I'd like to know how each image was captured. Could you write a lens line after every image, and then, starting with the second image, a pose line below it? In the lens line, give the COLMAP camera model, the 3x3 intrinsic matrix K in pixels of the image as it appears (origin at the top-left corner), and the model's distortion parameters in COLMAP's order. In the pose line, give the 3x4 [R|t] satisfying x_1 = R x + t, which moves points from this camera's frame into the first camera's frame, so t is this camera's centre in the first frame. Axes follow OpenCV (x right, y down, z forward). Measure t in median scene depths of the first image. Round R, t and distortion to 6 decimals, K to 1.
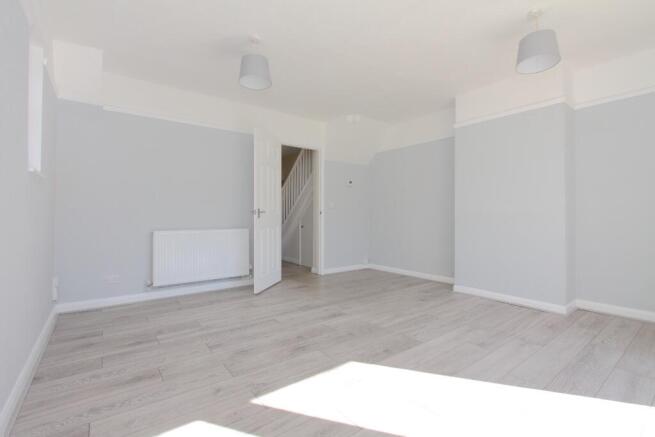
lens RADIAL K [[311.5, 0, 325.6], [0, 311.5, 212.9], [0, 0, 1]] dist [-0.002998, -0.000097]
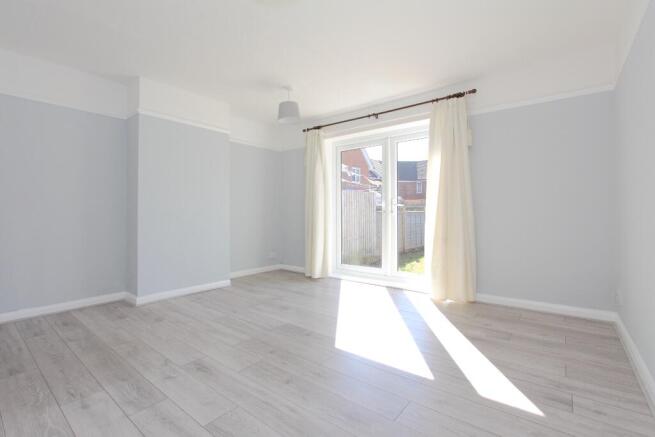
lens RADIAL K [[311.5, 0, 325.6], [0, 311.5, 212.9], [0, 0, 1]] dist [-0.002998, -0.000097]
pose [[-0.254299, -0.001020, 0.967125, -0.704994], [-0.000406, 0.999999, 0.000947, -0.000282], [-0.967125, -0.000152, -0.254300, 0.948459]]
